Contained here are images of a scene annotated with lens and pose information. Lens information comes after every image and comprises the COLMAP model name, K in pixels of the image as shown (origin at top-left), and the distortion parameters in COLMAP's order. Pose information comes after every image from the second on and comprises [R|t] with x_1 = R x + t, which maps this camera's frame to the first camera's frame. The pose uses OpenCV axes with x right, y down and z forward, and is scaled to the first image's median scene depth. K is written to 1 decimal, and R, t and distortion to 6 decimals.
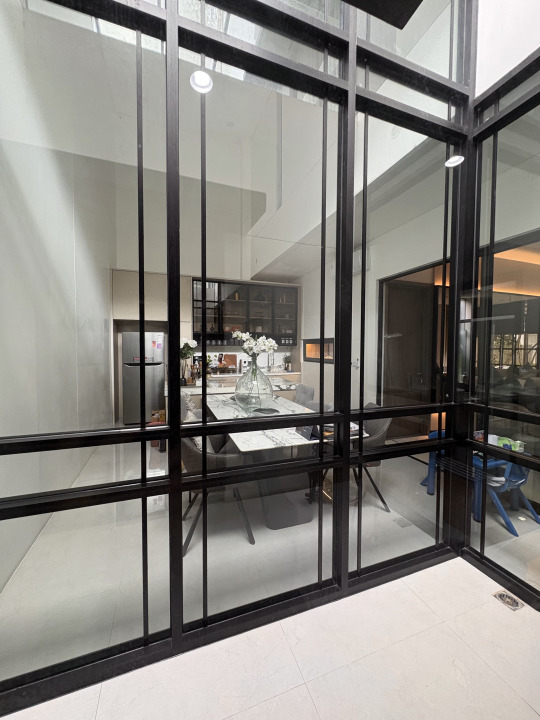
lens RADIAL K [[288.9, 0, 269.6], [0, 288.9, 357.8], [0, 0, 1]] dist [0.000323, 0.000190]
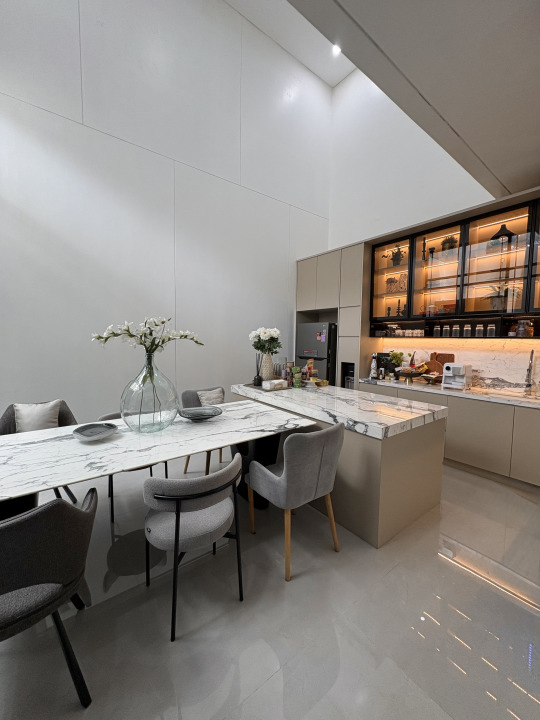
lens RADIAL K [[288.9, 0, 269.8], [0, 288.9, 359.9], [0, 0, 1]] dist [0.000323, 0.000190]
pose [[0.299694, 0.073330, -0.951213, 0.320574], [-0.049739, 0.996887, 0.061180, -0.017226], [0.952738, 0.028977, 0.302408, 0.504835]]
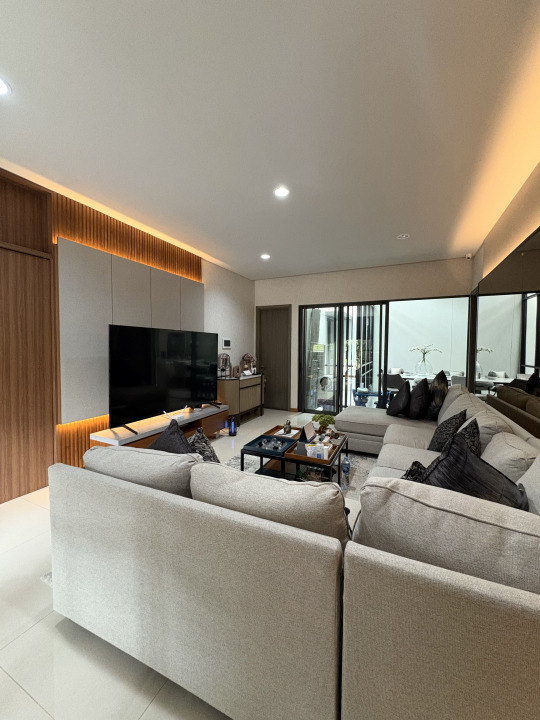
lens RADIAL K [[288.9, 0, 270.4], [0, 288.9, 358.6], [0, 0, 1]] dist [0.000323, 0.000190]
pose [[-0.713100, 0.017392, -0.700846, 1.026155], [-0.029114, 0.998095, 0.054391, -0.025553], [0.700457, 0.059191, -0.711236, 0.787318]]
